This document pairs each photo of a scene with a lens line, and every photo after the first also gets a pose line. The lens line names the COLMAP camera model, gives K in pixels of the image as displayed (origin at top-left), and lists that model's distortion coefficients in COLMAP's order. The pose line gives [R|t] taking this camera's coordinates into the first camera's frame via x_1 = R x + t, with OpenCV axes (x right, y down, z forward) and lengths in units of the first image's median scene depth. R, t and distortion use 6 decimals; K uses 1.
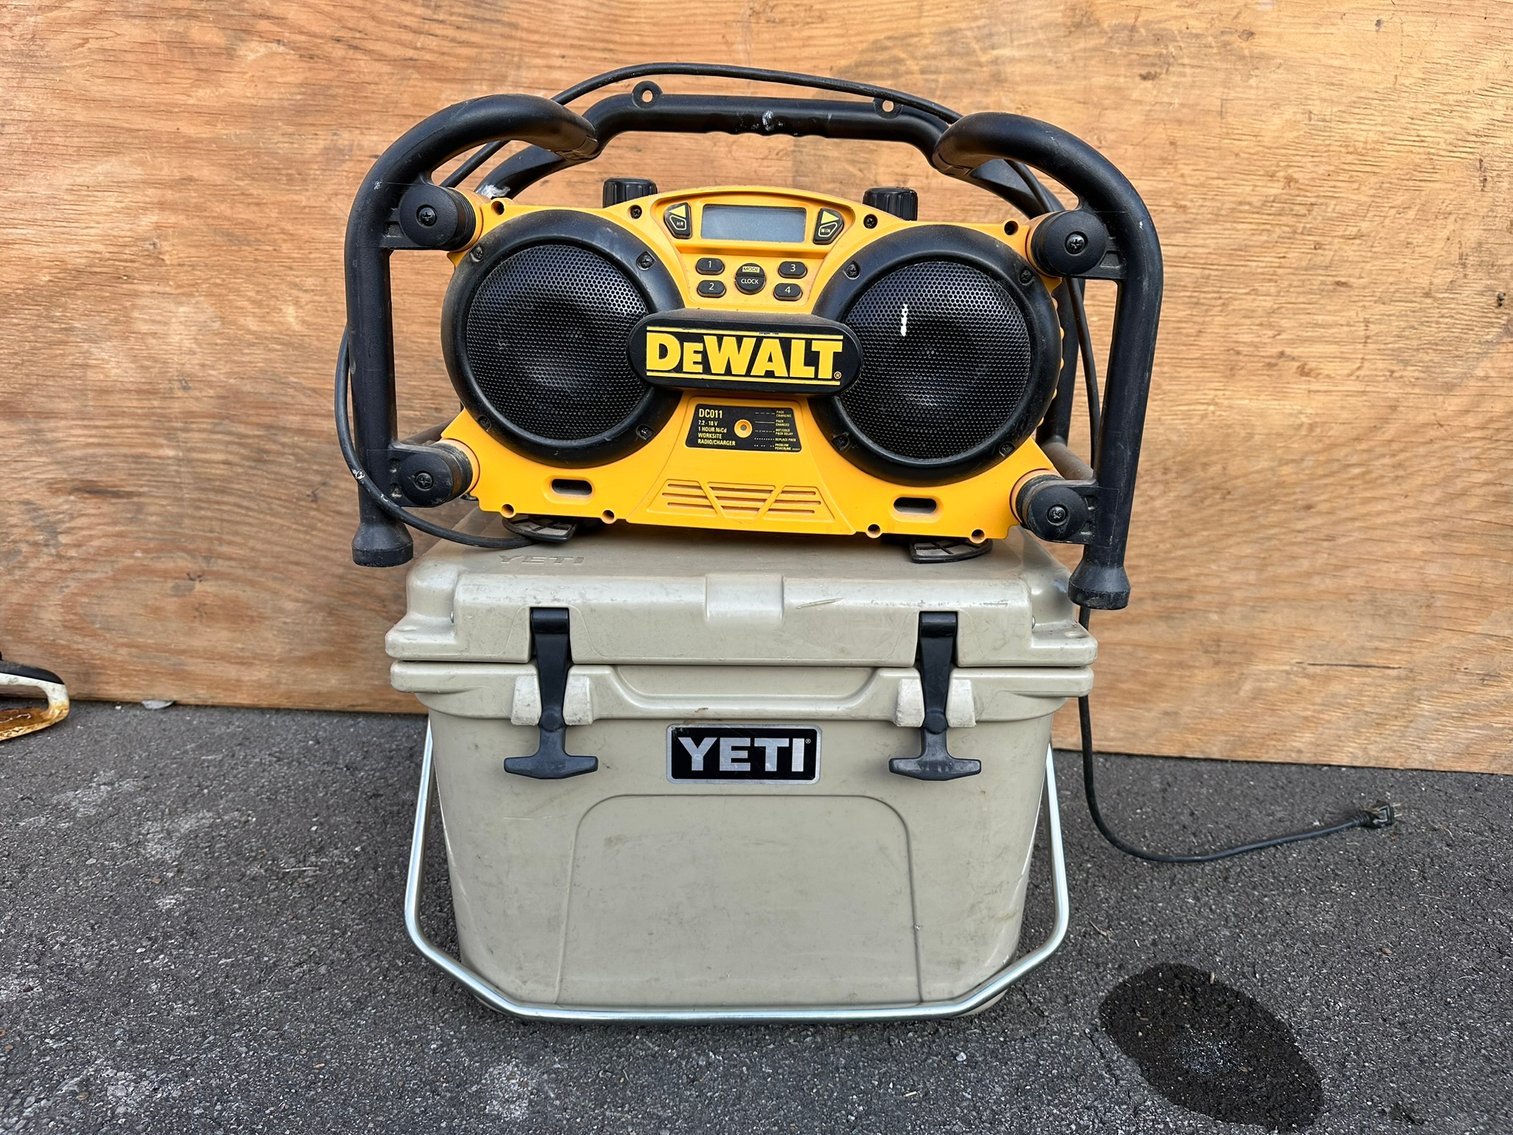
lens RADIAL K [[1071.8, 0, 761.2], [0, 1071.8, 563.0], [0, 0, 1]] dist [0.011126, -0.029197]
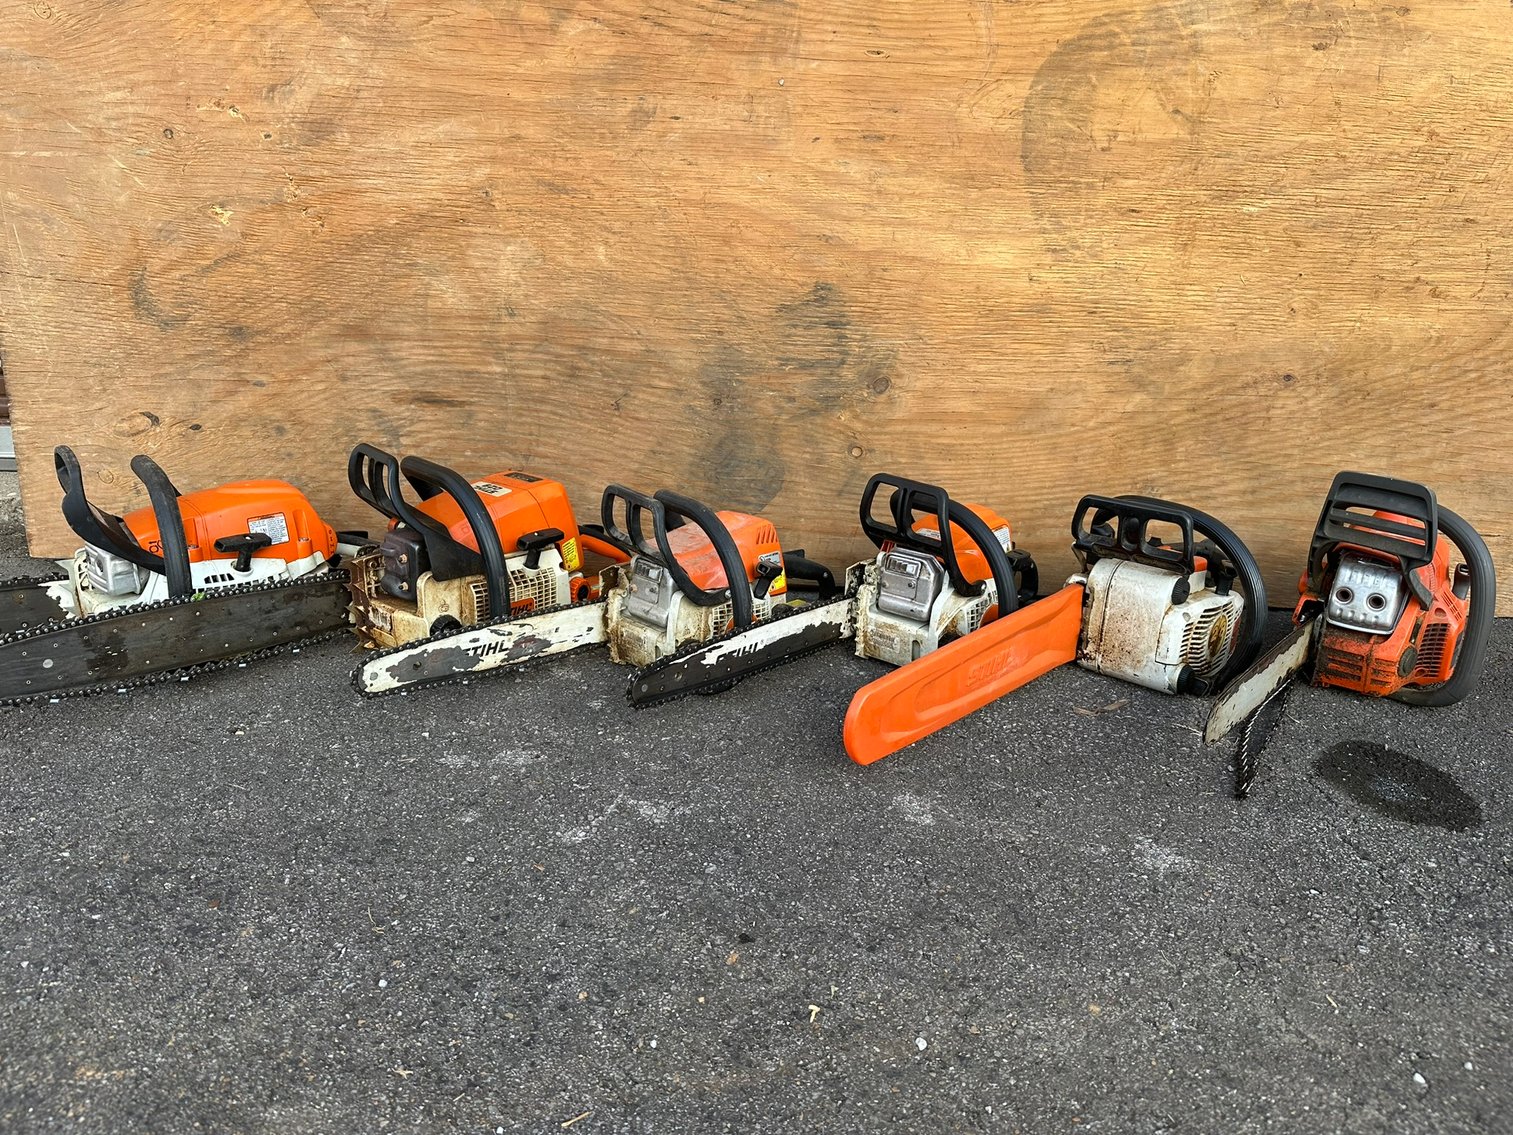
lens RADIAL K [[1071.8, 0, 755.7], [0, 1071.8, 574.9], [0, 0, 1]] dist [0.011126, -0.029197]
pose [[0.999972, -0.007421, -0.000949, -0.268828], [0.007474, 0.996548, 0.082686, 0.034319], [0.000332, -0.082690, 0.996575, -0.243663]]
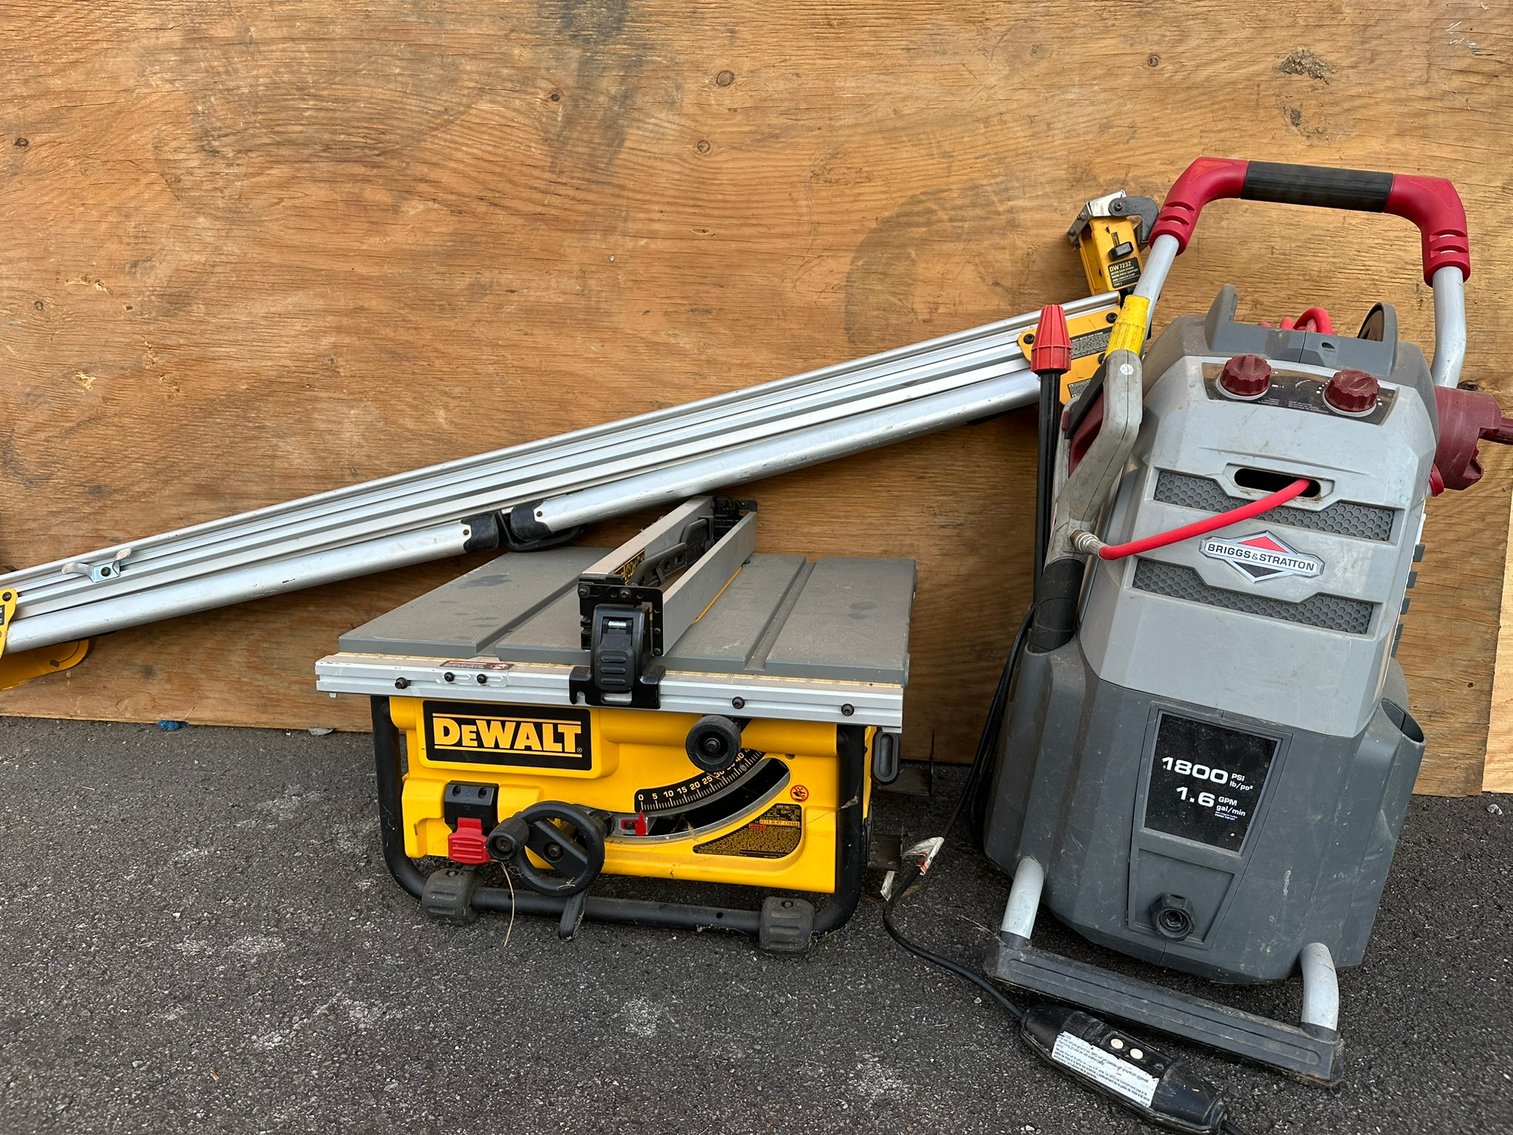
lens RADIAL K [[1071.8, 0, 765.2], [0, 1071.8, 562.3], [0, 0, 1]] dist [0.011126, -0.029197]
pose [[0.999247, -0.000749, -0.038788, -0.015376], [-0.000426, 0.999541, -0.030296, -0.025487], [0.038793, 0.030290, 0.998788, -0.221849]]
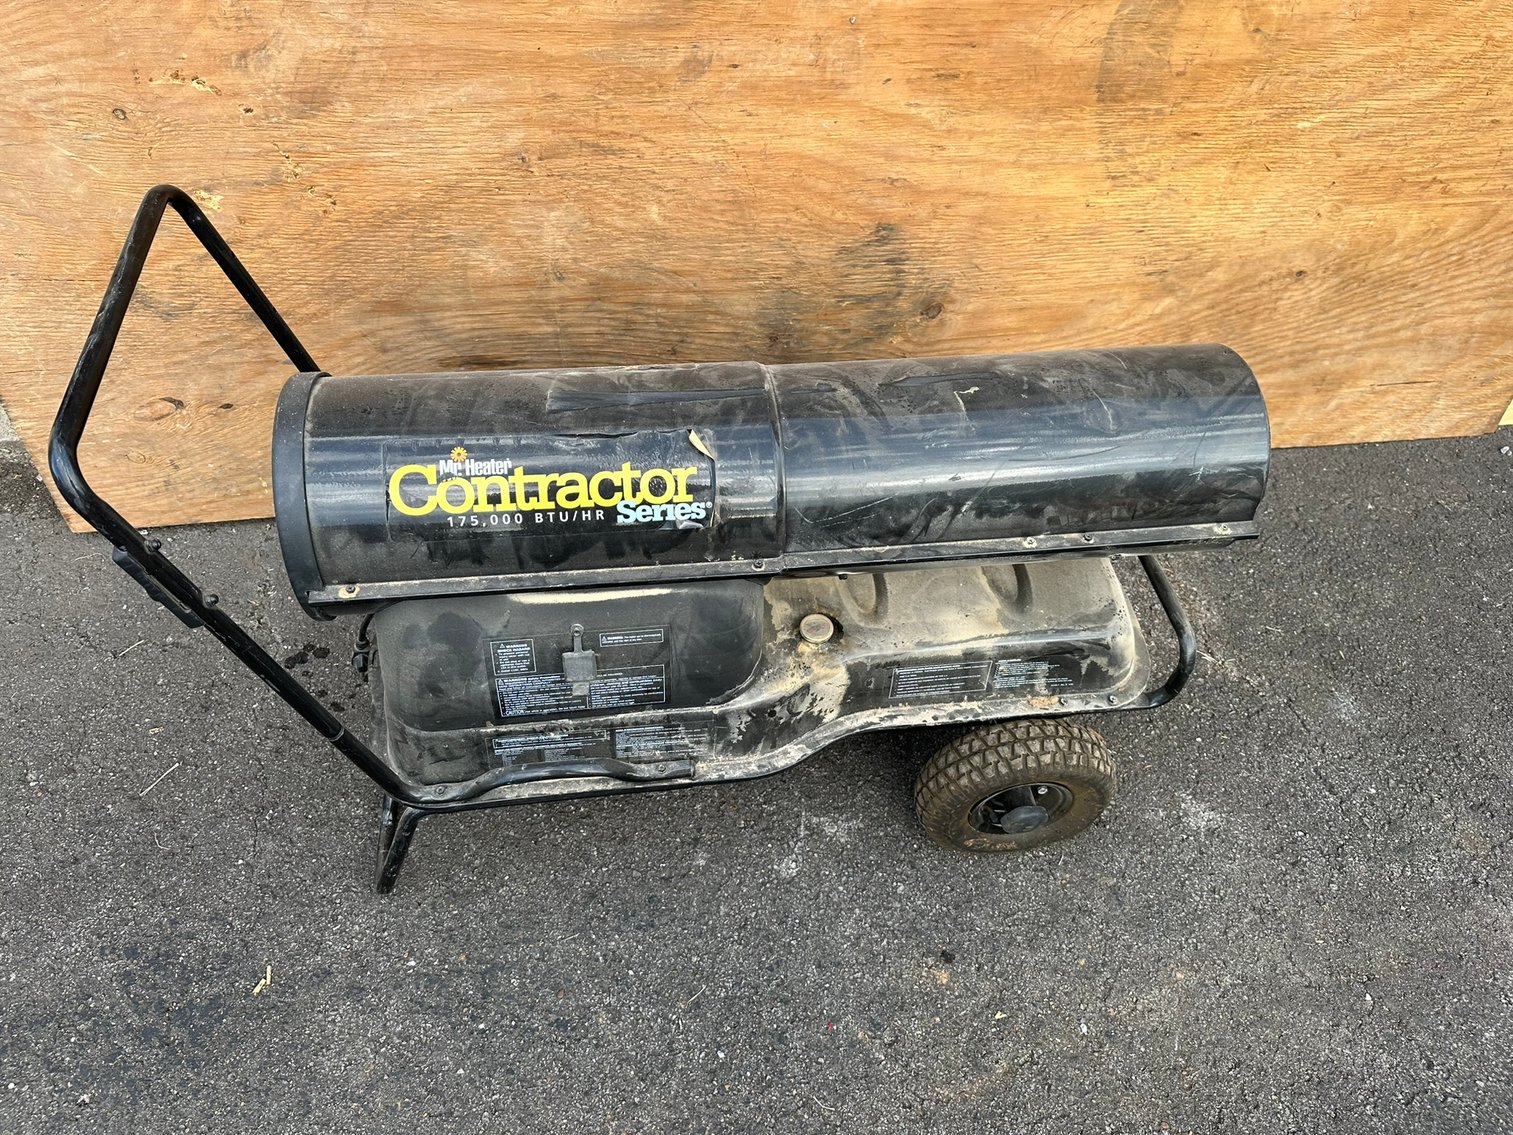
lens RADIAL K [[1071.8, 0, 747.3], [0, 1071.8, 571.8], [0, 0, 1]] dist [0.011126, -0.029197]
pose [[0.981489, -0.142220, 0.128270, -0.549361], [0.043496, 0.817774, 0.573893, -0.574187], [-0.186515, -0.557690, 0.808822, -0.145818]]
